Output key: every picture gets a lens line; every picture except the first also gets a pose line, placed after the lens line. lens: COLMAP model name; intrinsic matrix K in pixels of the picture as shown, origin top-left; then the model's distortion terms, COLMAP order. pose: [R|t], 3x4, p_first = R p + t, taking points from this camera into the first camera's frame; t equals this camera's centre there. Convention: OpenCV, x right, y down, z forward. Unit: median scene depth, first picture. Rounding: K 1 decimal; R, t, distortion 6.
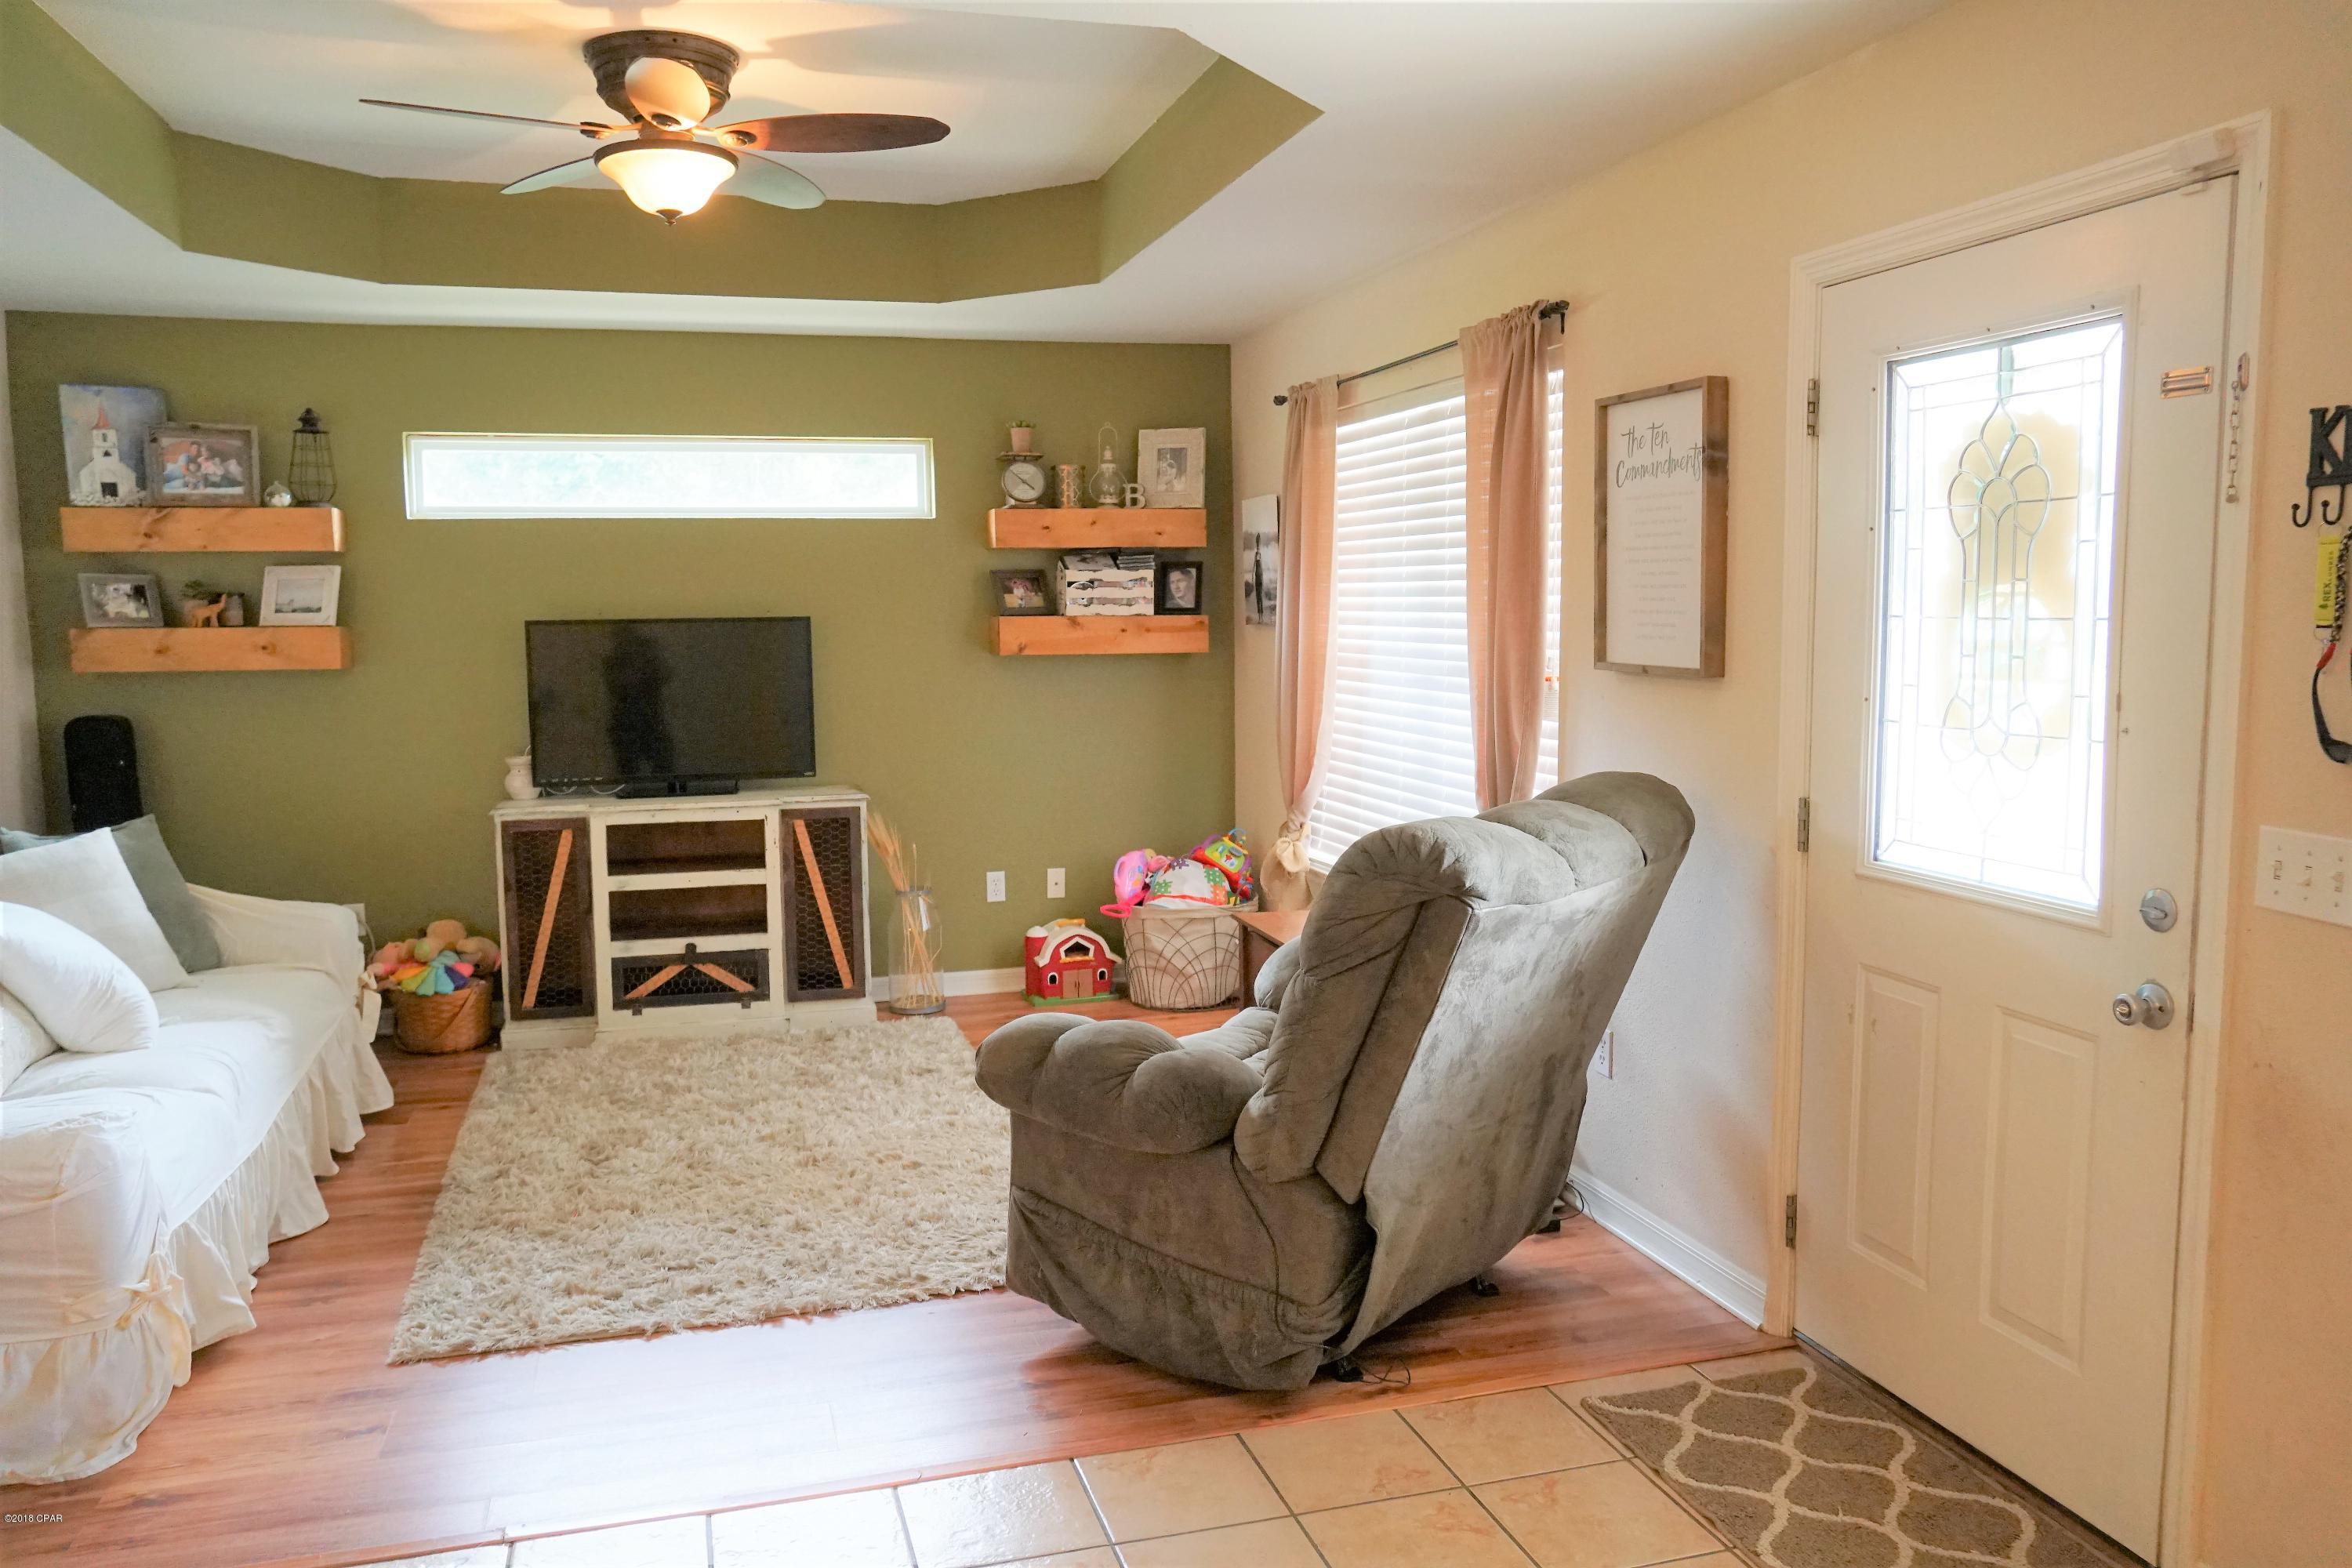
lens RADIAL K [[1760.9, 0, 1169.5], [0, 1760.9, 788.6], [0, 0, 1]] dist [-0.040712, 0.056527]
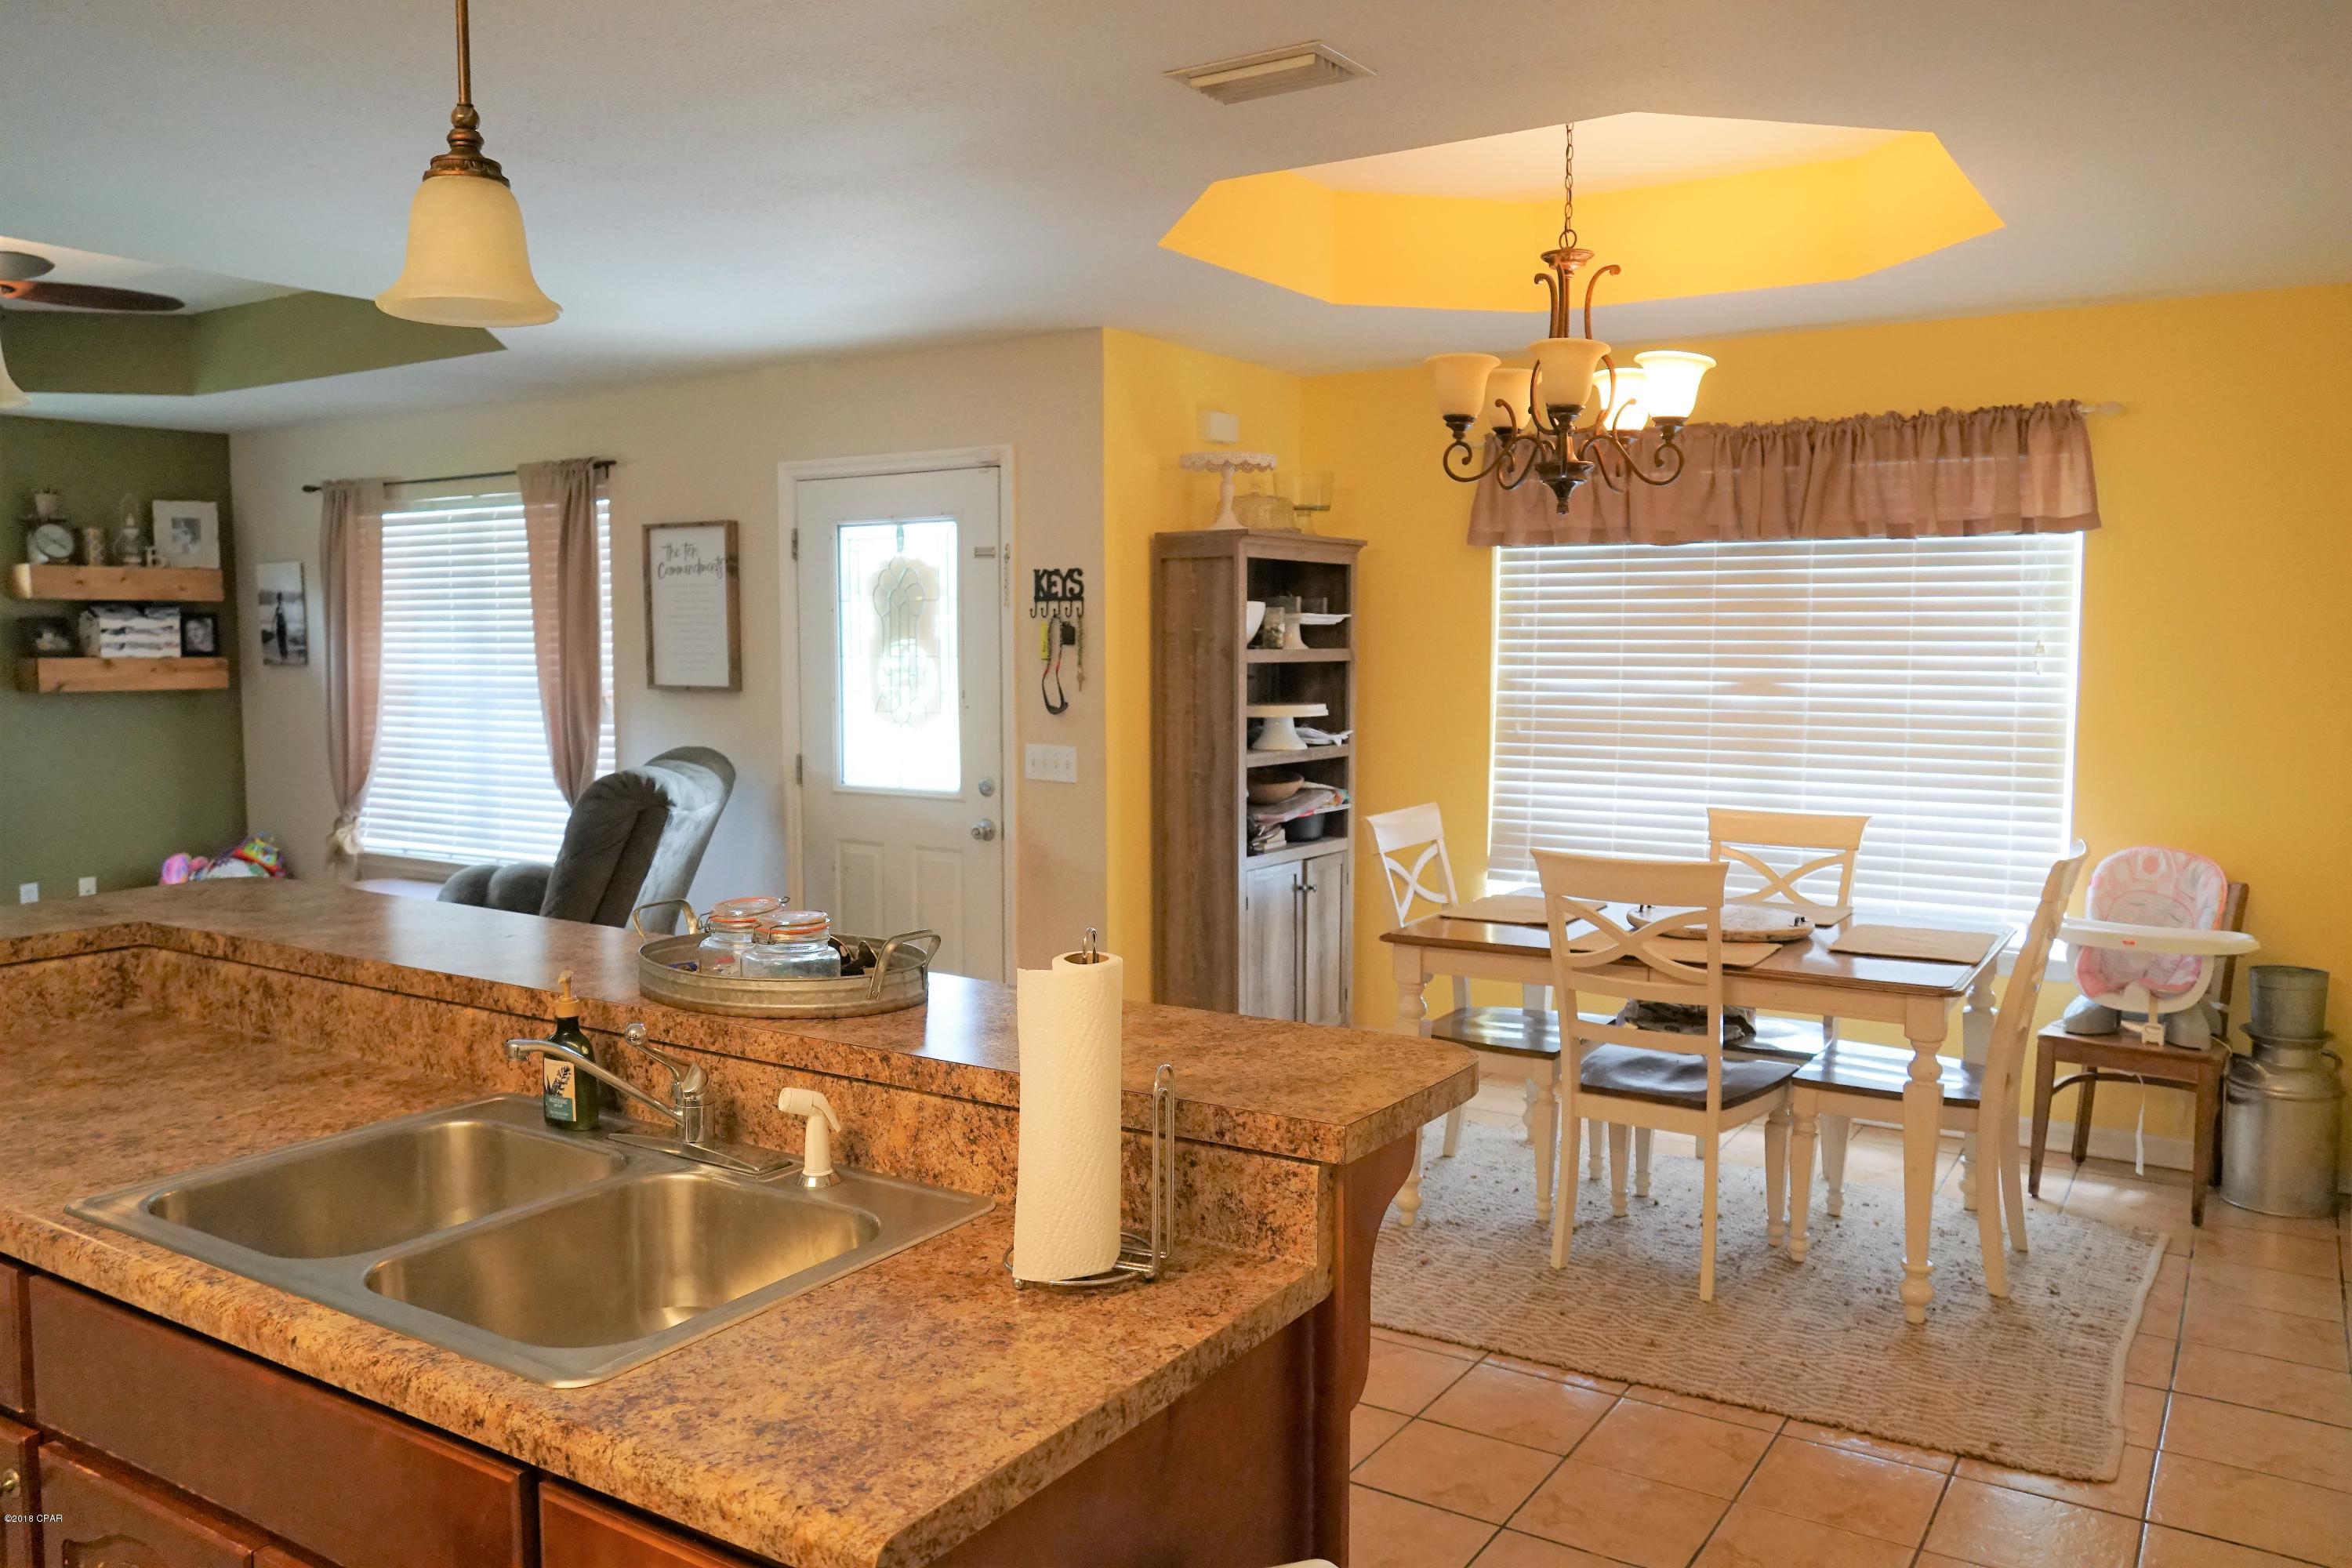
lens RADIAL K [[1760.9, 0, 1169.5], [0, 1760.9, 788.6], [0, 0, 1]] dist [-0.040712, 0.056527]
pose [[0.753859, -0.047672, 0.655305, -0.328352], [0.064340, 0.997927, -0.001419, 0.040583], [-0.653879, 0.043232, 0.755363, -0.381697]]
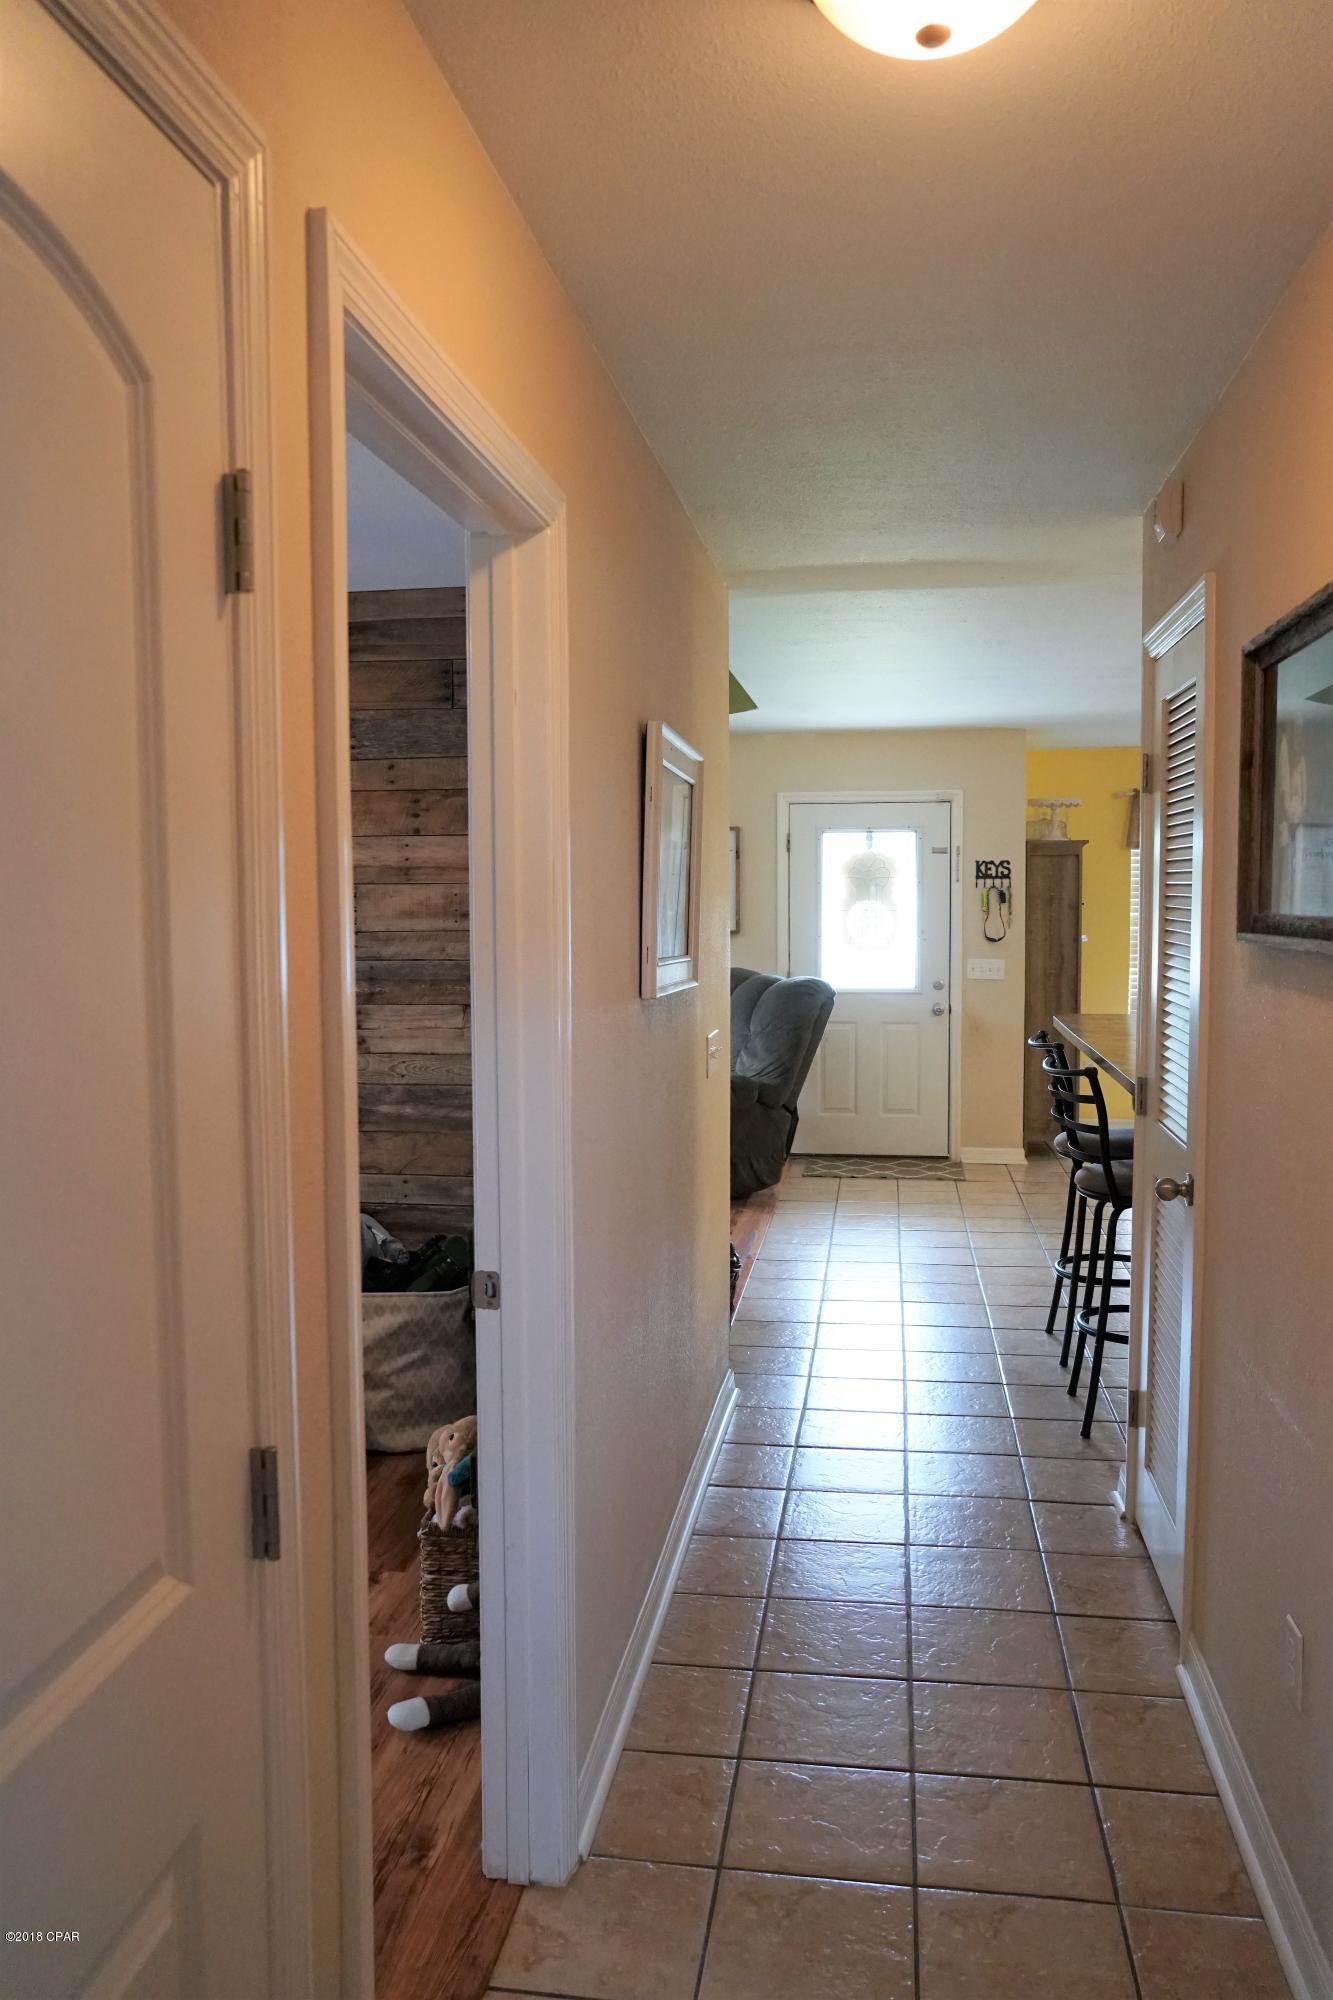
lens RADIAL K [[1497.4, 0, 666.5], [0, 1497.4, 1000.0], [0, 0, 1]] dist [-0.040712, 0.056527]
pose [[0.416265, -0.053657, 0.907659, -1.218347], [0.097488, 0.995137, 0.014119, -0.000944], [-0.904002, 0.082609, 0.419472, 0.069870]]
